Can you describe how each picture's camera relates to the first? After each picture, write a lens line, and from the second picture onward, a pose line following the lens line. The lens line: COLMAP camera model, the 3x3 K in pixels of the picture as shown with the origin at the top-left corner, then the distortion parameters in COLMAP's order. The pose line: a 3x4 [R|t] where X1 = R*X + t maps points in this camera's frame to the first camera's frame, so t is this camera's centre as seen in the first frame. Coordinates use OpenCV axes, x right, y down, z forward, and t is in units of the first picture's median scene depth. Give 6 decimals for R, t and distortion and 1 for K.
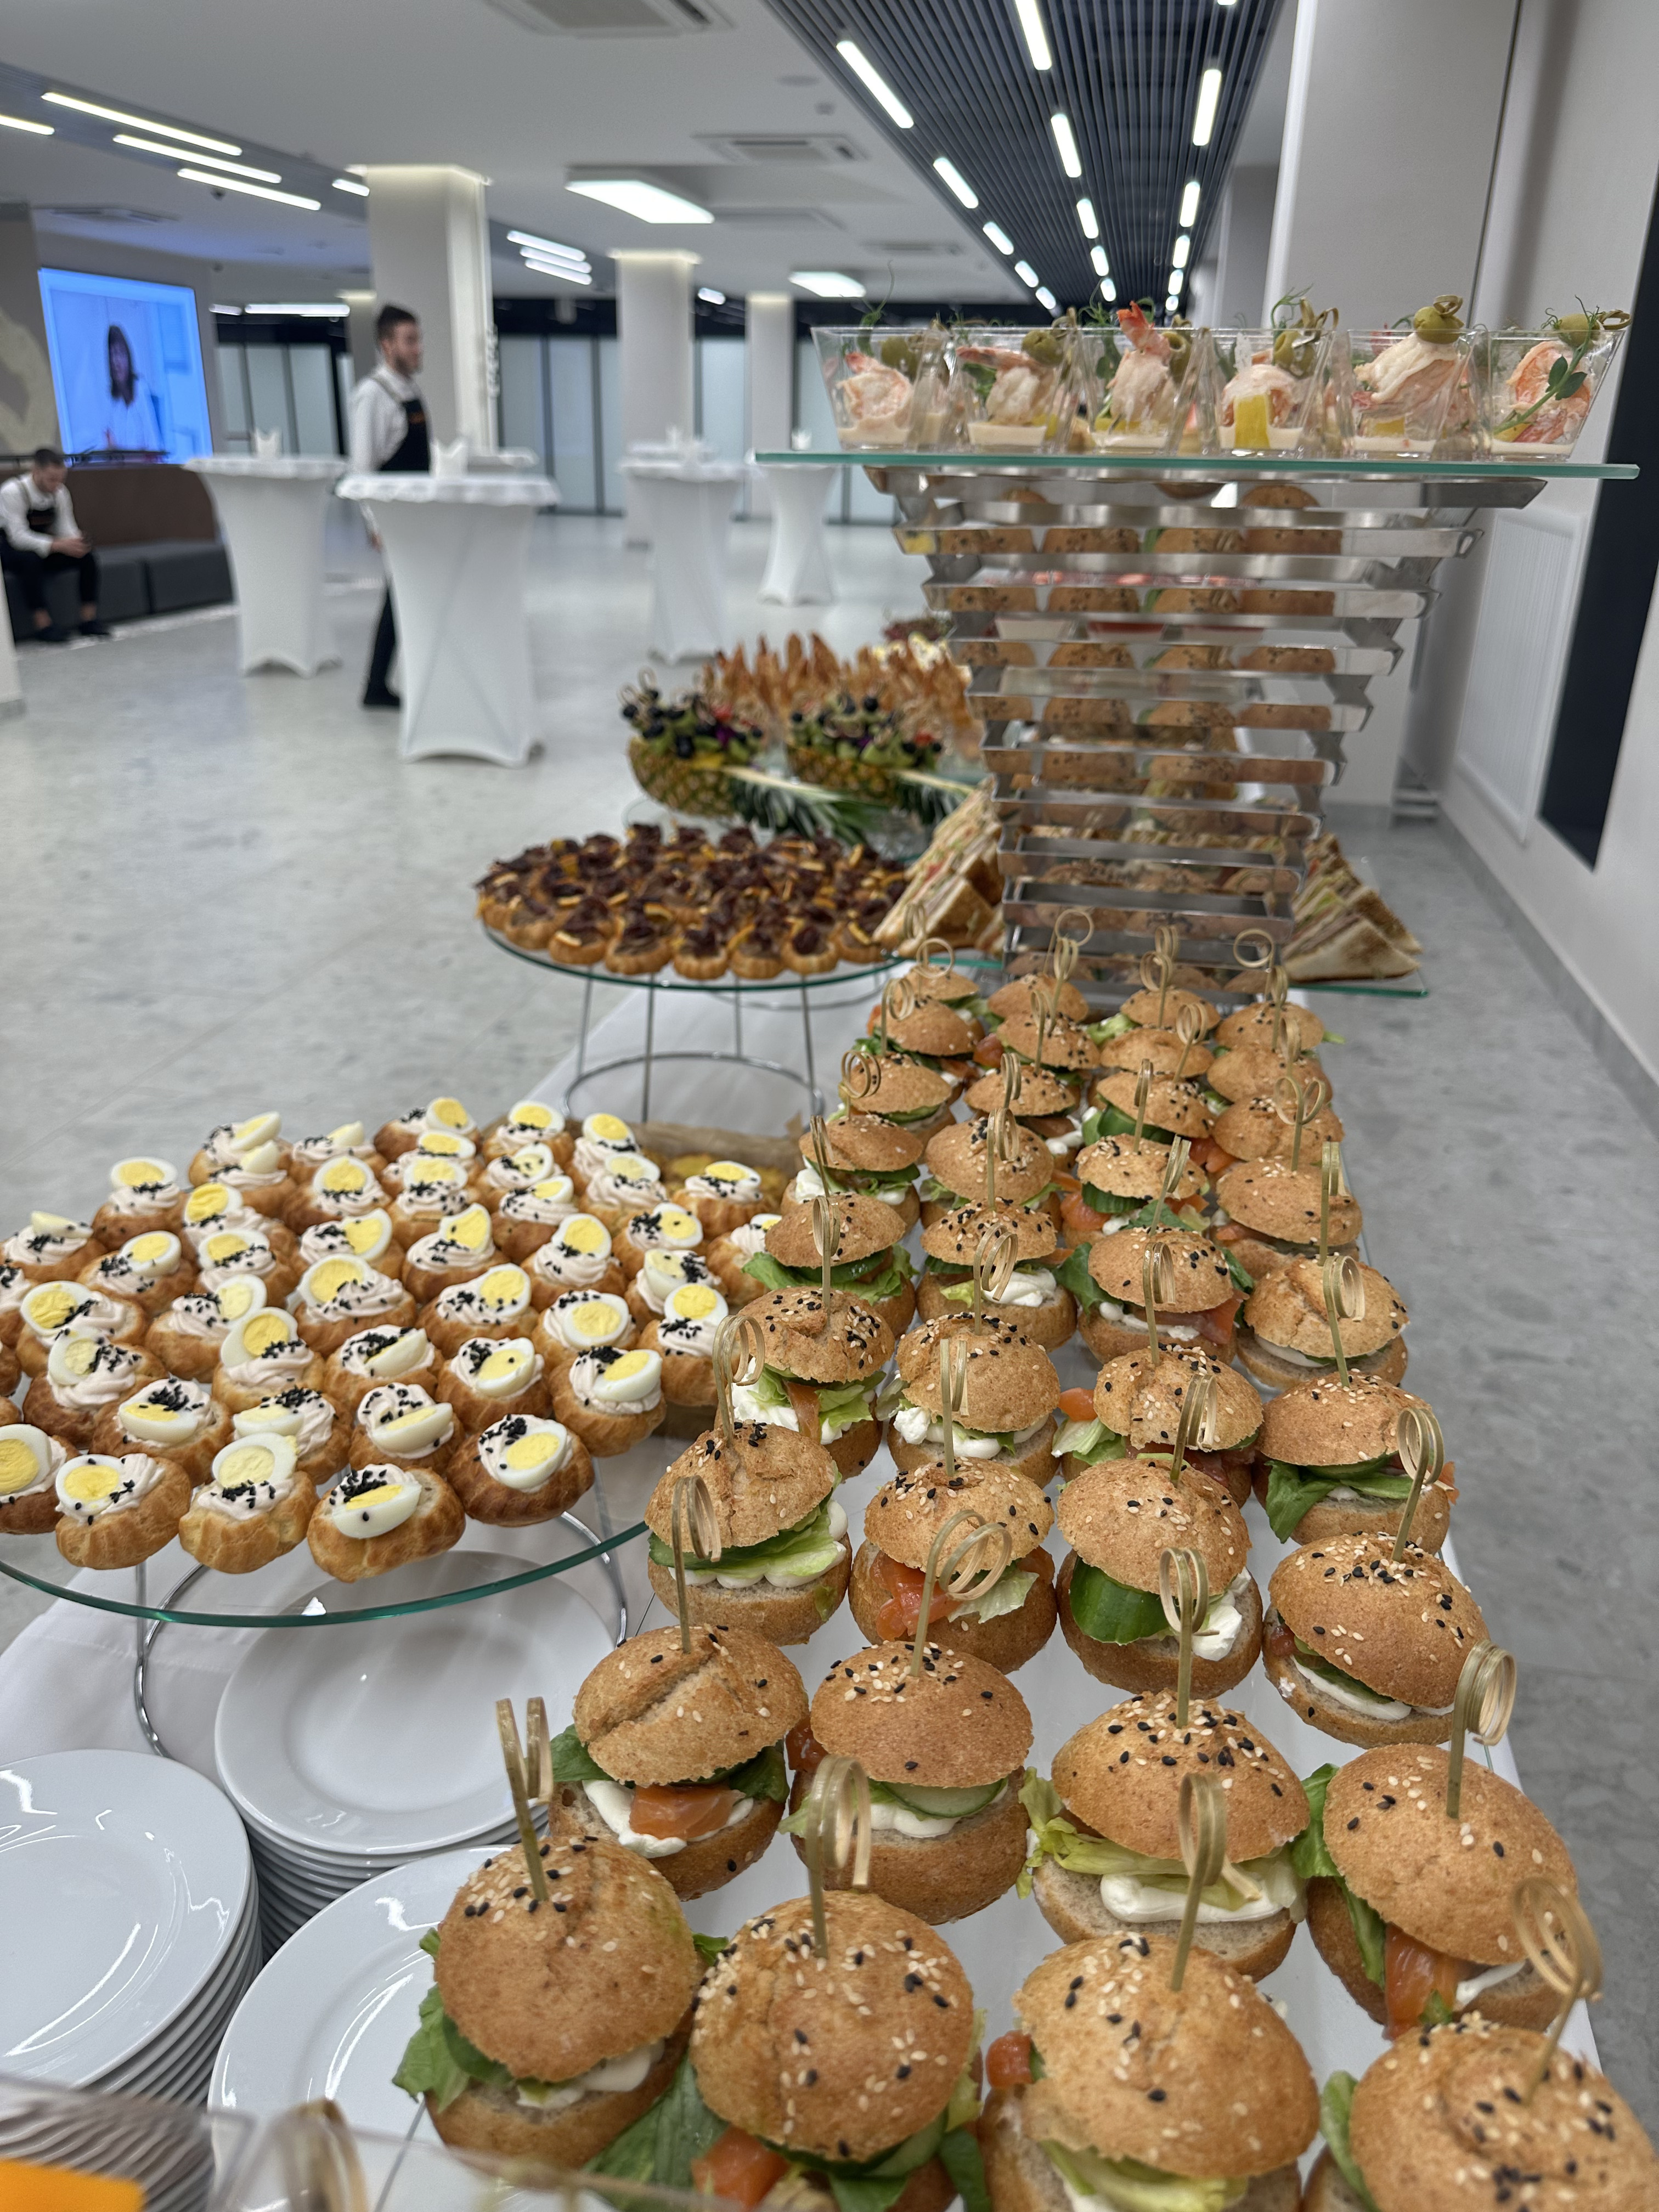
lens RADIAL K [[1547.9, 0, 829.5], [0, 1547.9, 1106.0], [0, 0, 1]] dist [0.002653, -0.045528]
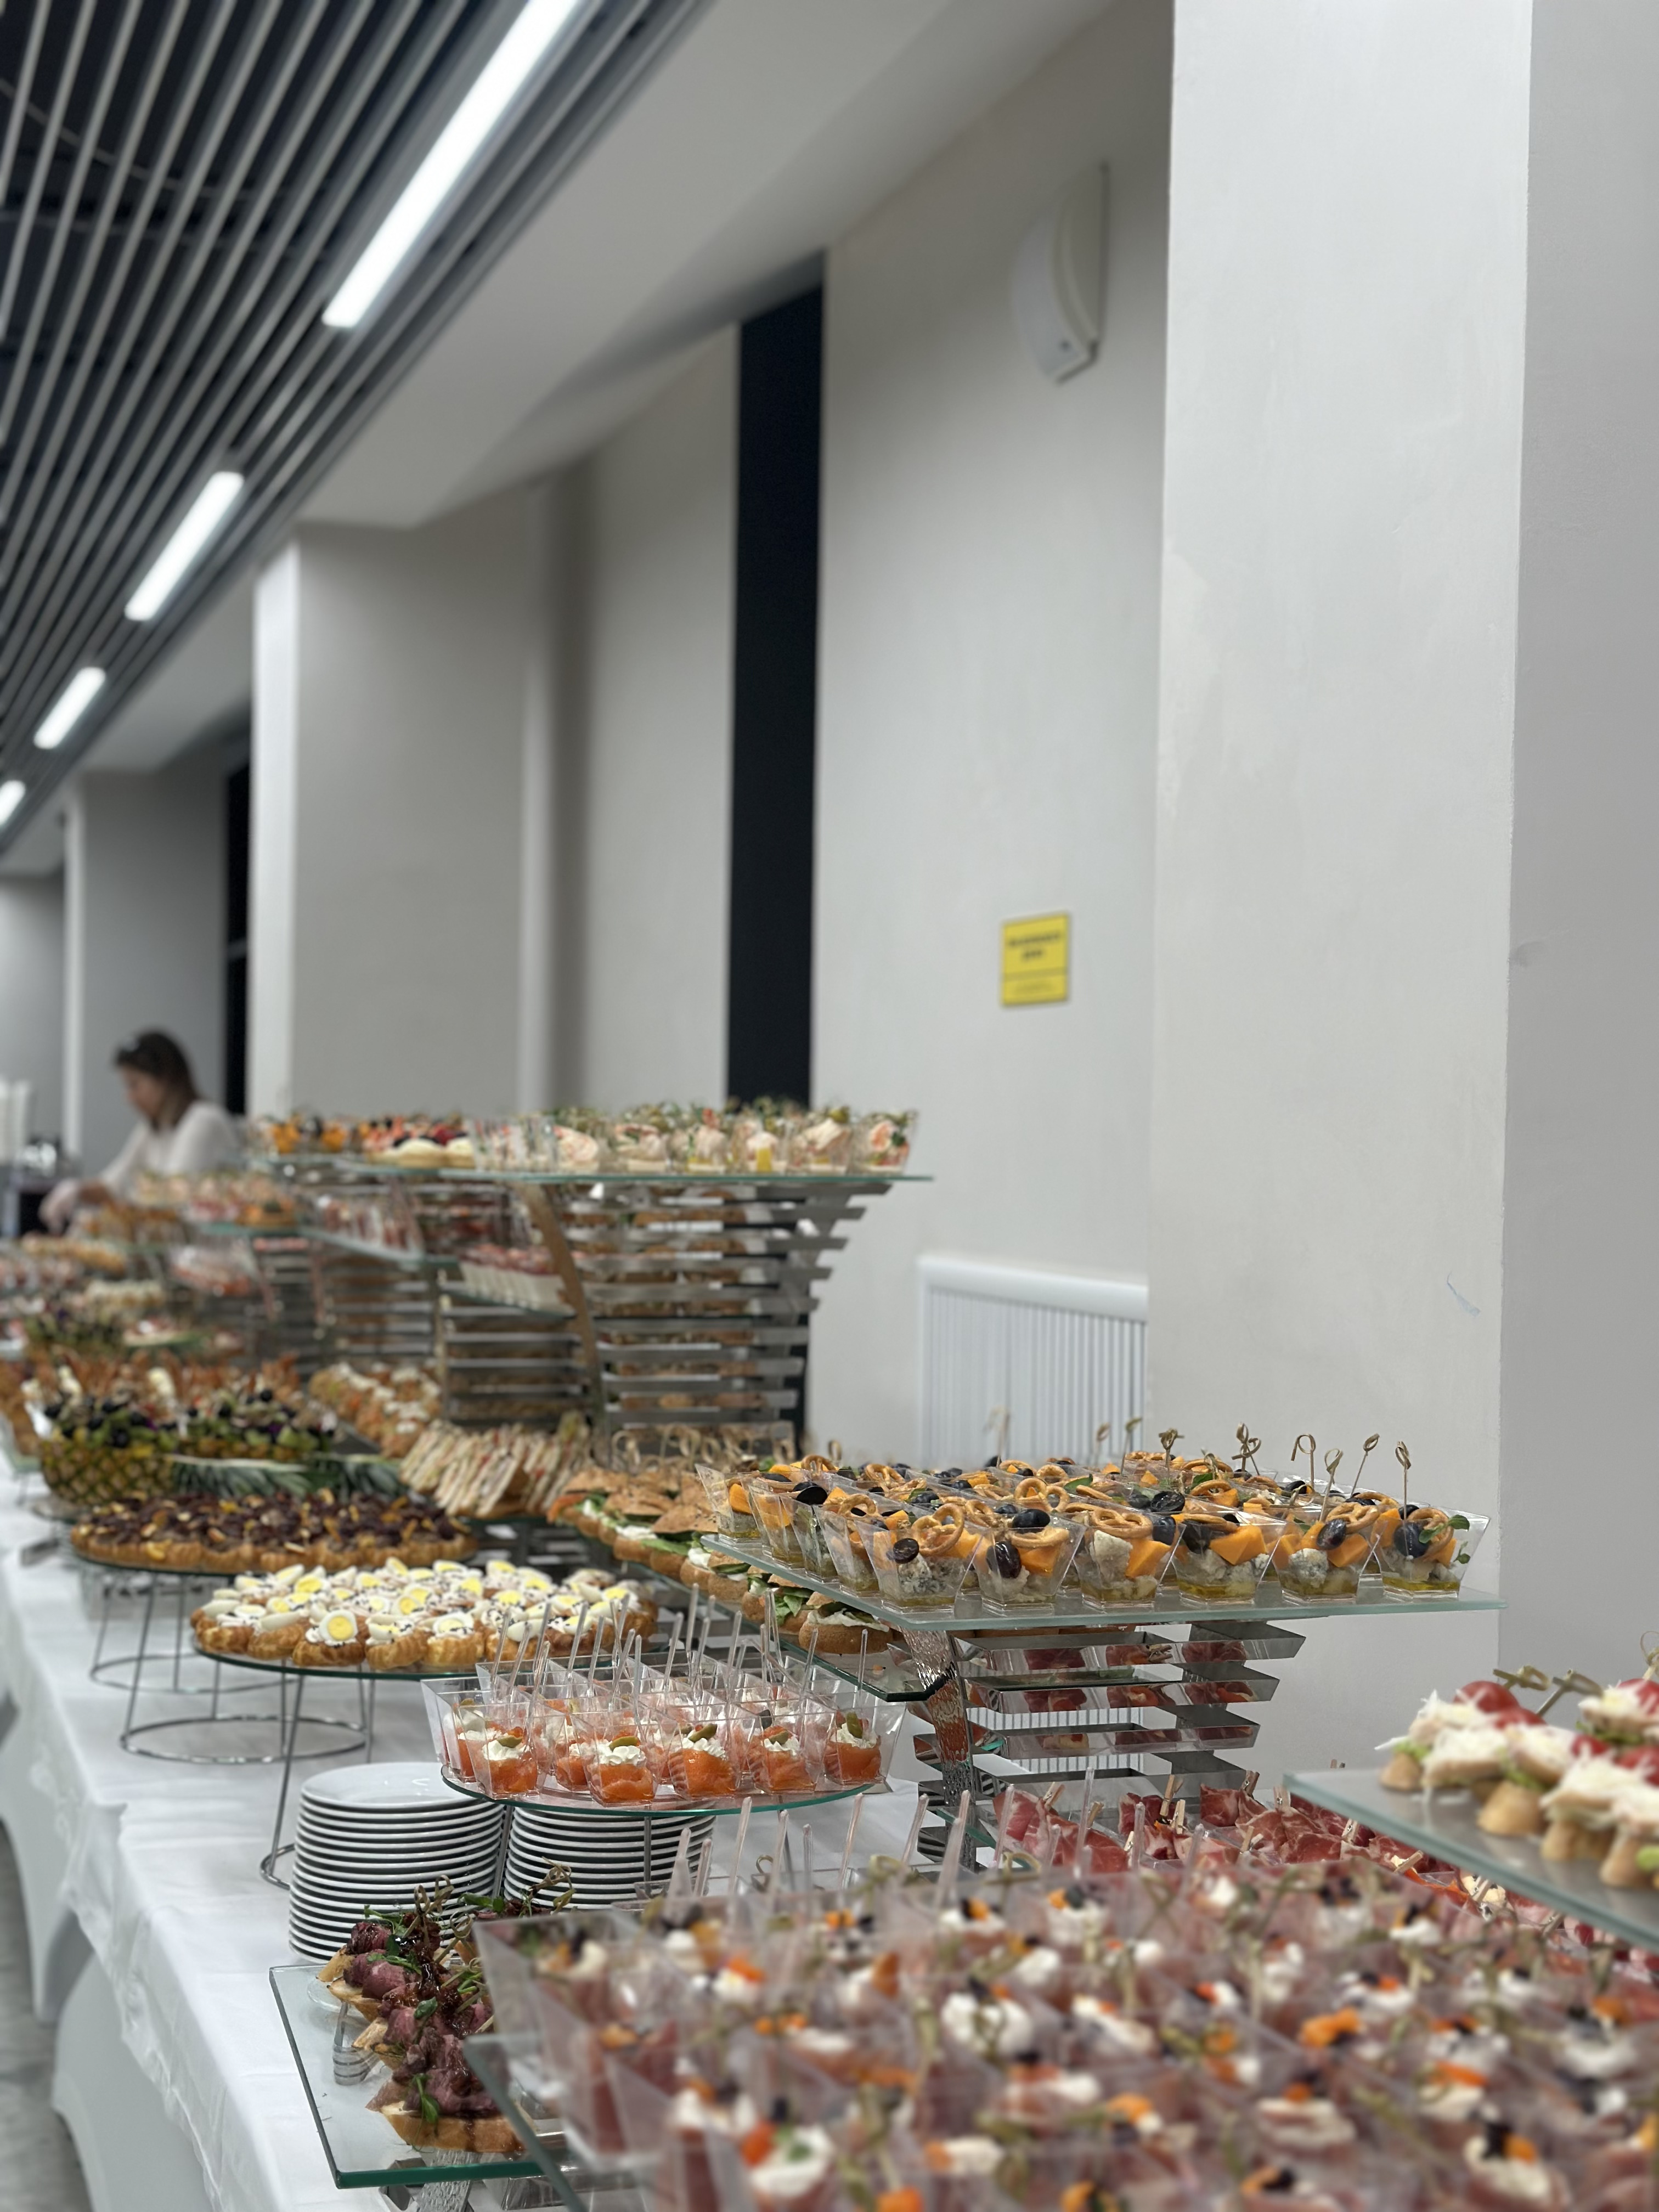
lens RADIAL K [[3159.4, 0, 829.5], [0, 3159.4, 1106.0], [0, 0, 1]] dist [0.010418, 0.008140]
pose [[0.875027, 0.001008, 0.484072, -0.120594], [0.198502, 0.911306, -0.360718, 0.073568], [-0.441502, 0.411728, 0.797218, -0.173393]]
